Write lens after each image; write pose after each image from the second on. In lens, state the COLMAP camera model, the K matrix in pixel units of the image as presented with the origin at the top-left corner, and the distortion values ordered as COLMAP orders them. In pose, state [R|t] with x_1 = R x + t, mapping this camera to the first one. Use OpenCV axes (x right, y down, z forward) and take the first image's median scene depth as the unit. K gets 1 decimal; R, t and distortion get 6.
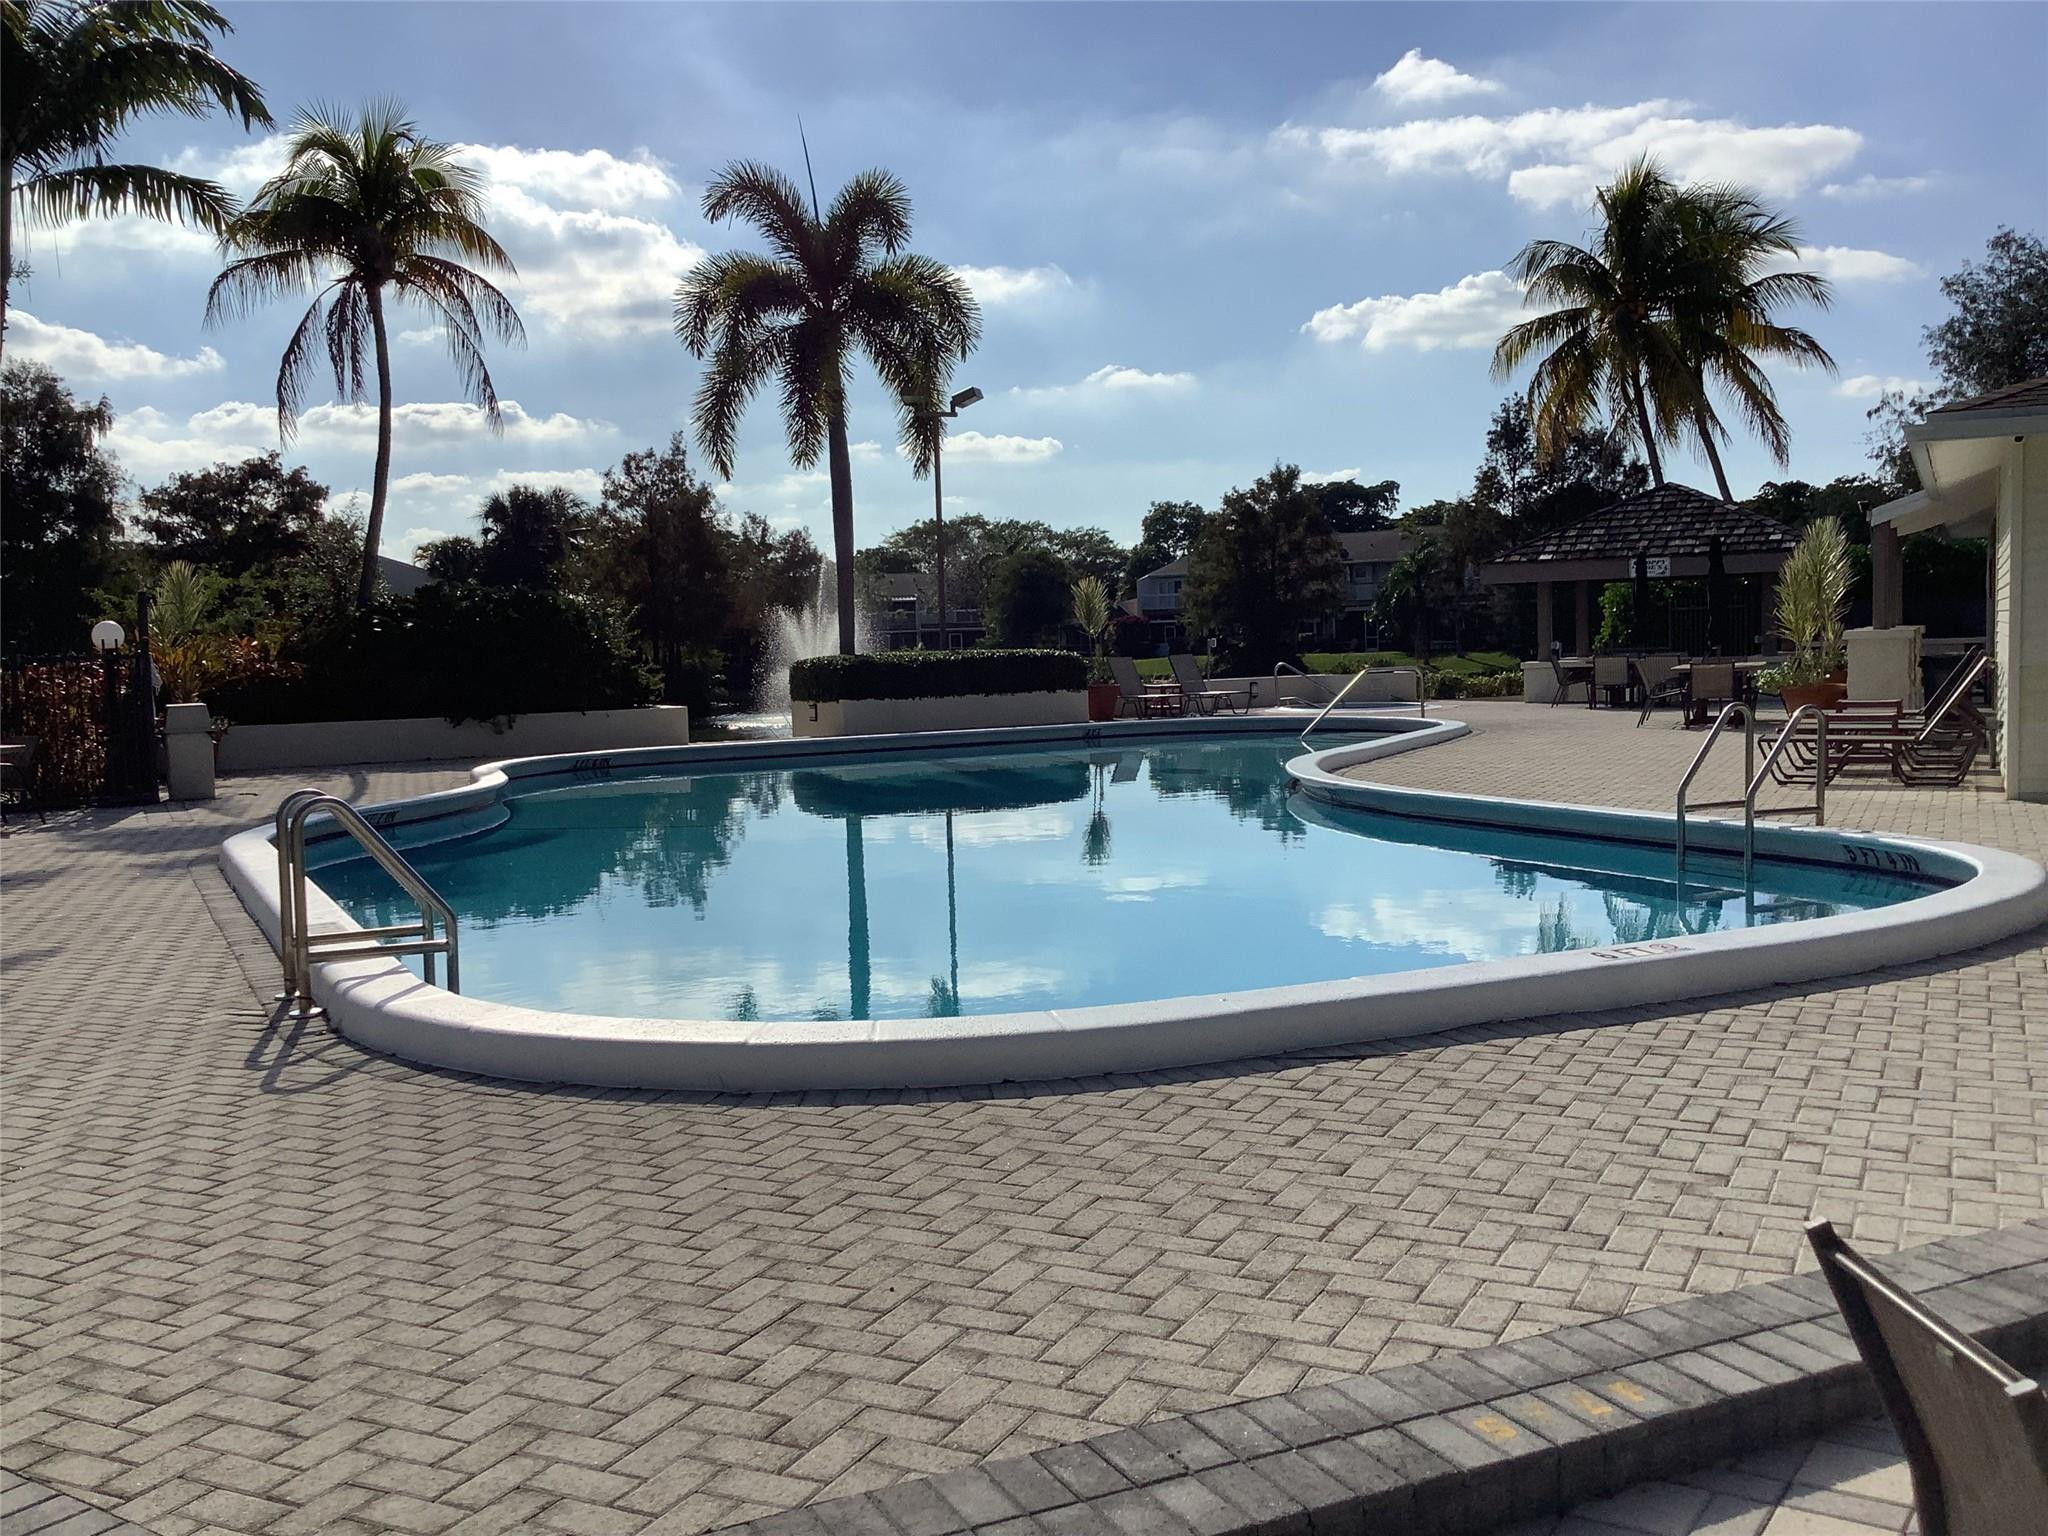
lens RADIAL K [[1960.7, 0, 1022.6], [0, 1960.7, 787.5], [0, 0, 1]] dist [0.020525, 0.000000]
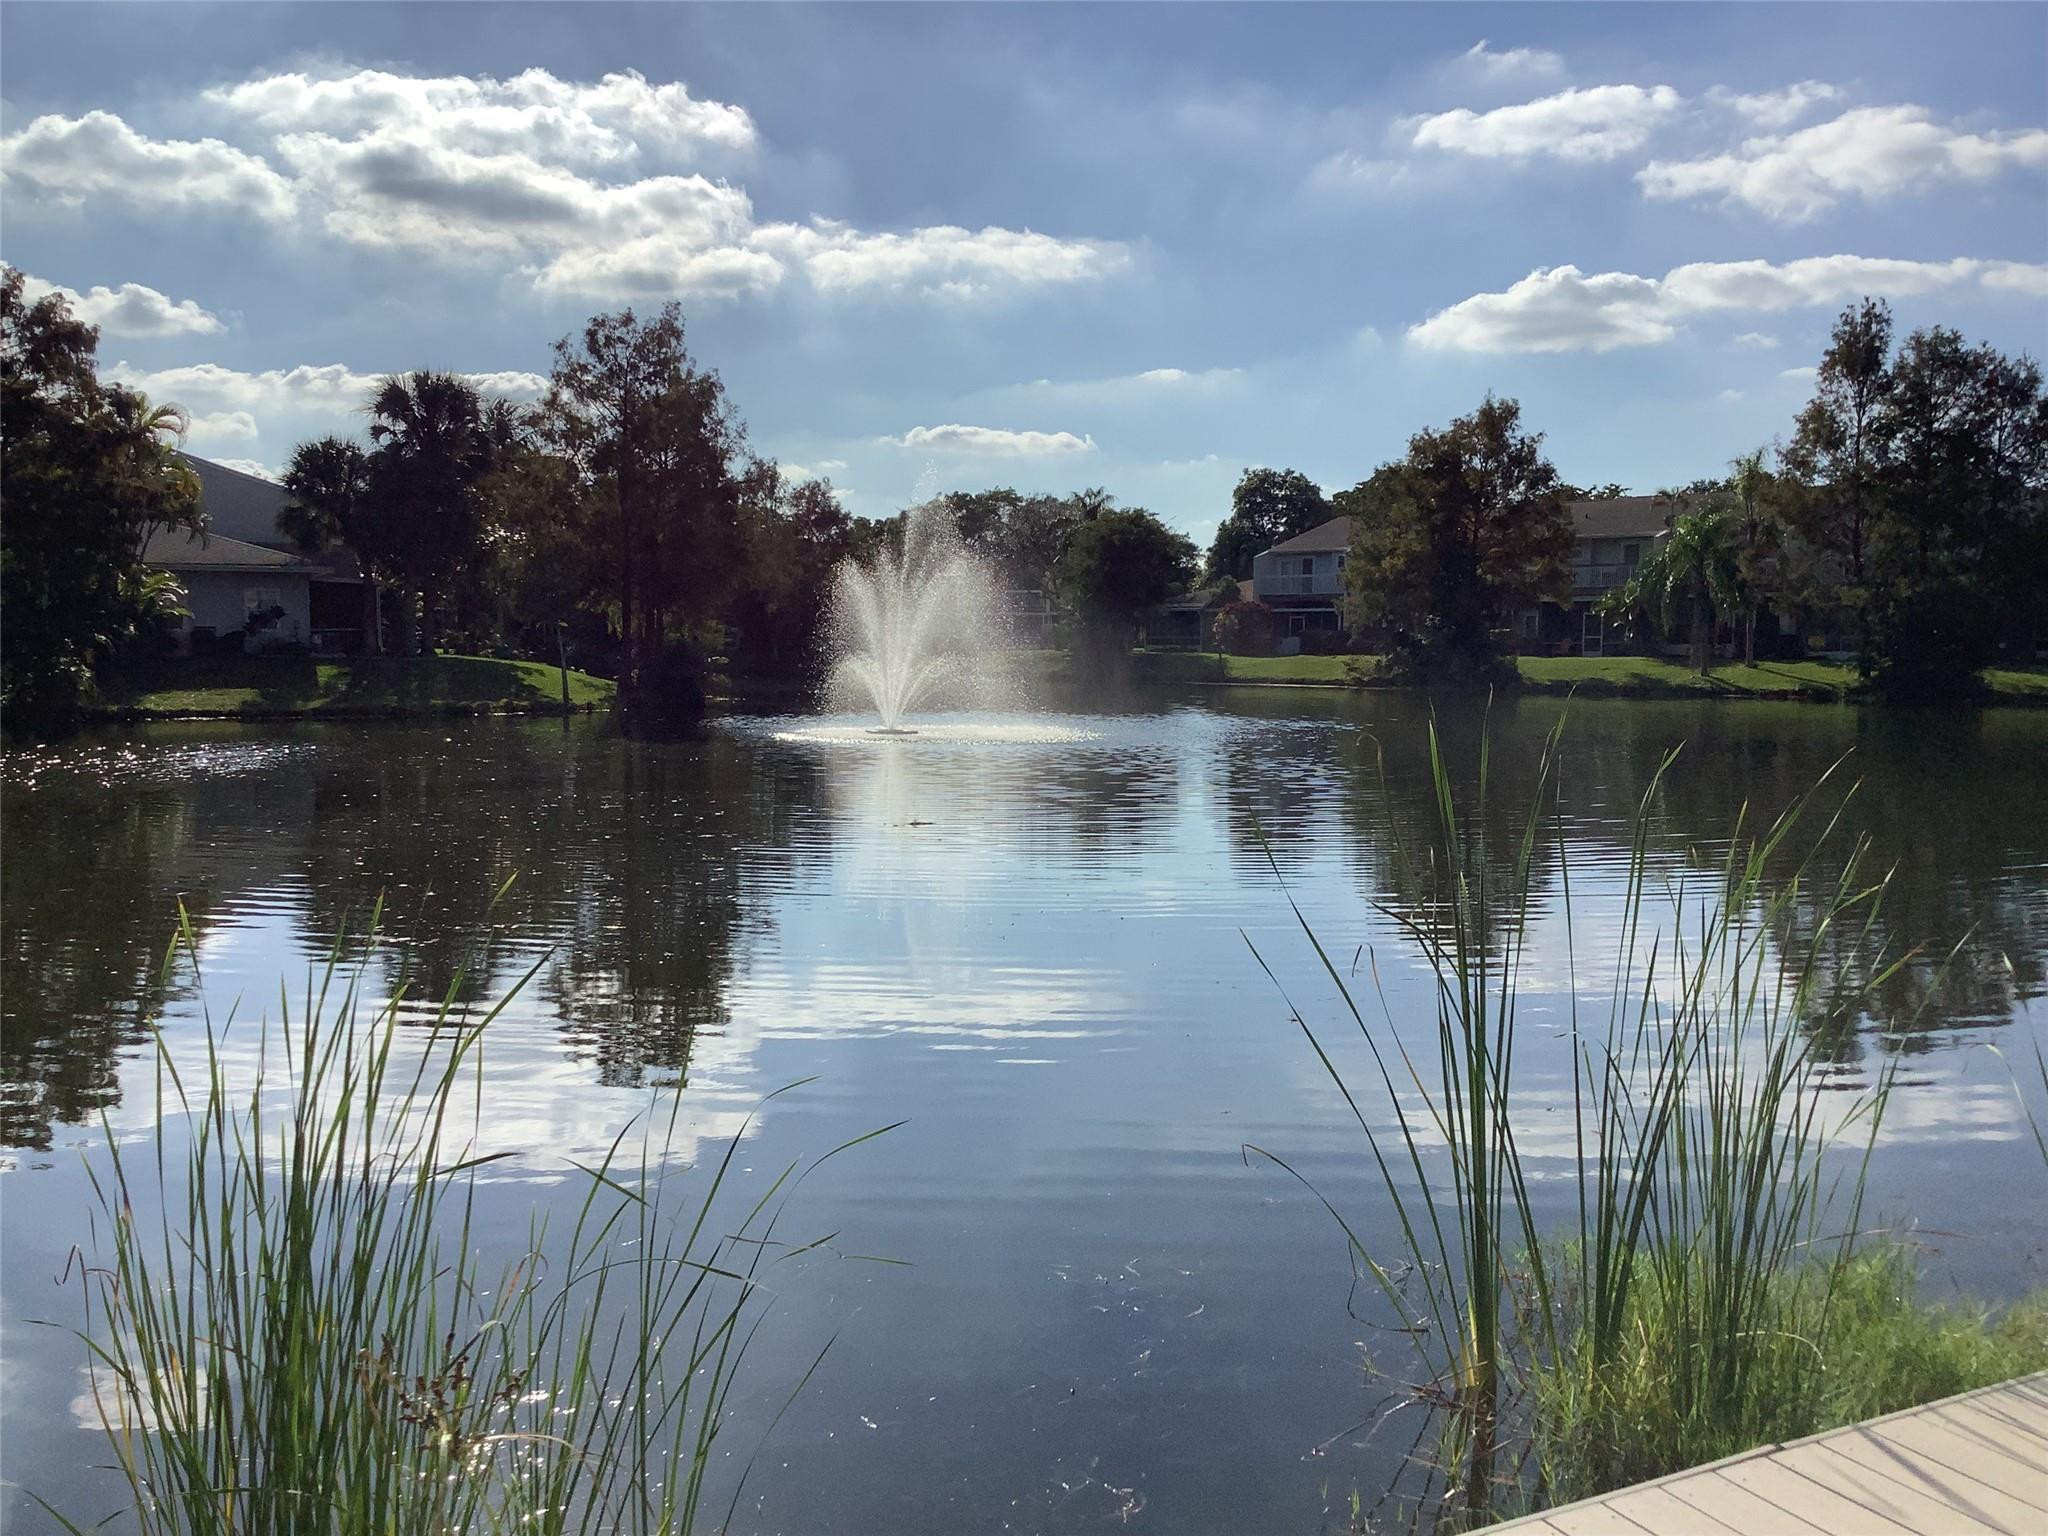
lens RADIAL K [[1823.5, 0, 1038.8], [0, 1823.5, 769.2], [0, 0, 1]] dist [0.007945, -0.047828]
pose [[0.998918, 0.030806, 0.034854, -0.066416], [-0.030567, 0.999506, -0.007348, -0.018054], [-0.035063, 0.006274, 0.999365, 0.372578]]
